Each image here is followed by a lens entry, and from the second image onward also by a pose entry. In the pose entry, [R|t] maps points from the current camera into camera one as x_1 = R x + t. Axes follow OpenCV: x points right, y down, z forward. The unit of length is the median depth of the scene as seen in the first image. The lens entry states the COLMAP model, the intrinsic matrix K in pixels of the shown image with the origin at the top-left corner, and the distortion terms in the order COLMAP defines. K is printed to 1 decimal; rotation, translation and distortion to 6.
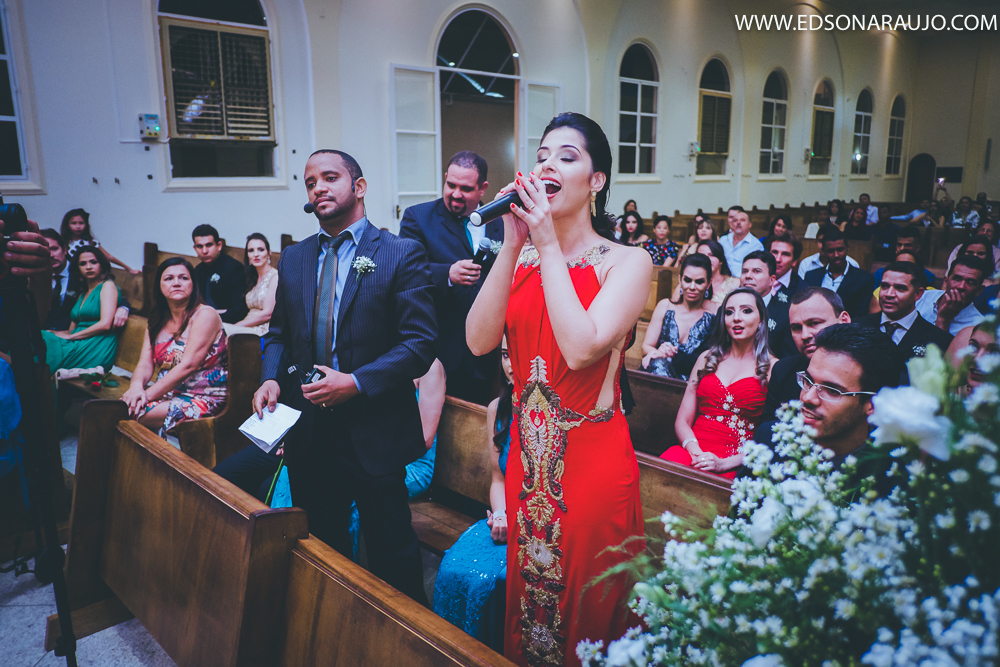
lens RADIAL K [[769.3, 0, 500.0], [0, 769.3, 333.5], [0, 0, 1]] dist [-0.008096, -0.001362]
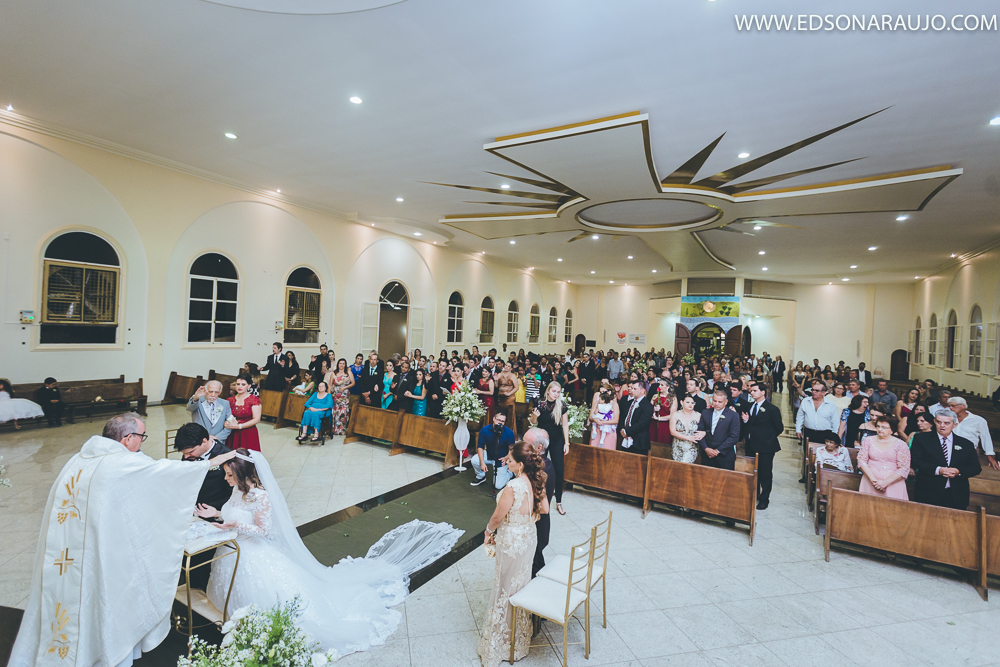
lens RADIAL K [[472.8, 0, 500.0], [0, 472.8, 333.5], [0, 0, 1]] dist [-0.000033, 0.000020]
pose [[0.964141, 0.046945, 0.261204, -0.073618], [0.003138, 0.982145, -0.188097, 0.044159], [-0.265371, 0.182172, 0.946780, -0.444789]]
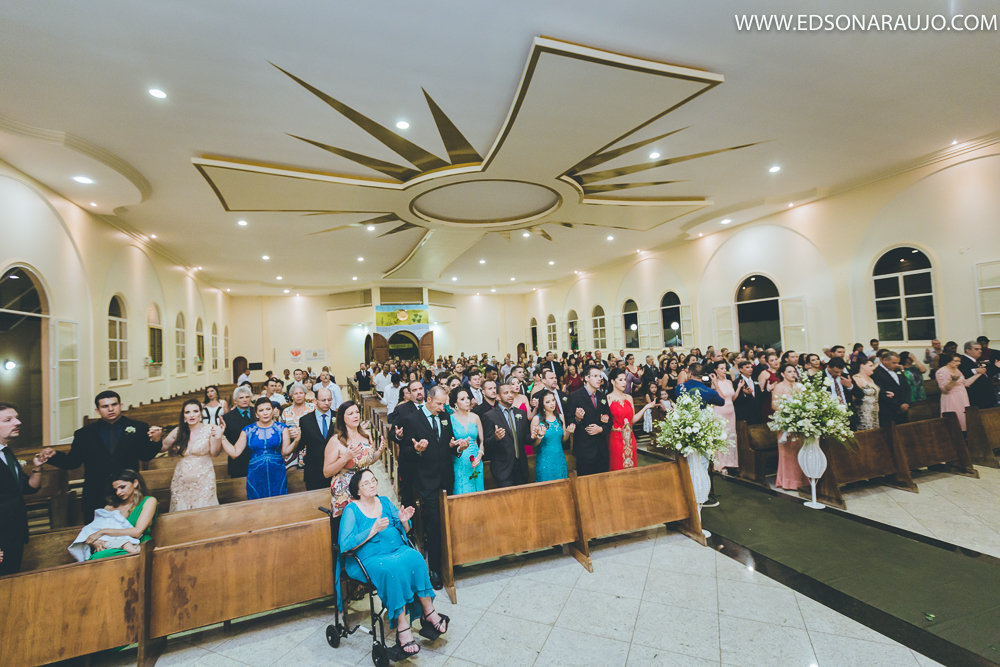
lens RADIAL K [[452.5, 0, 500.0], [0, 452.5, 333.5], [0, 0, 1]] dist [-0.000735, -0.000229]
pose [[0.414517, 0.010542, 0.909980, -0.294762], [0.231764, 0.965739, -0.116762, -0.029357], [-0.880035, 0.259300, 0.397872, 0.017403]]
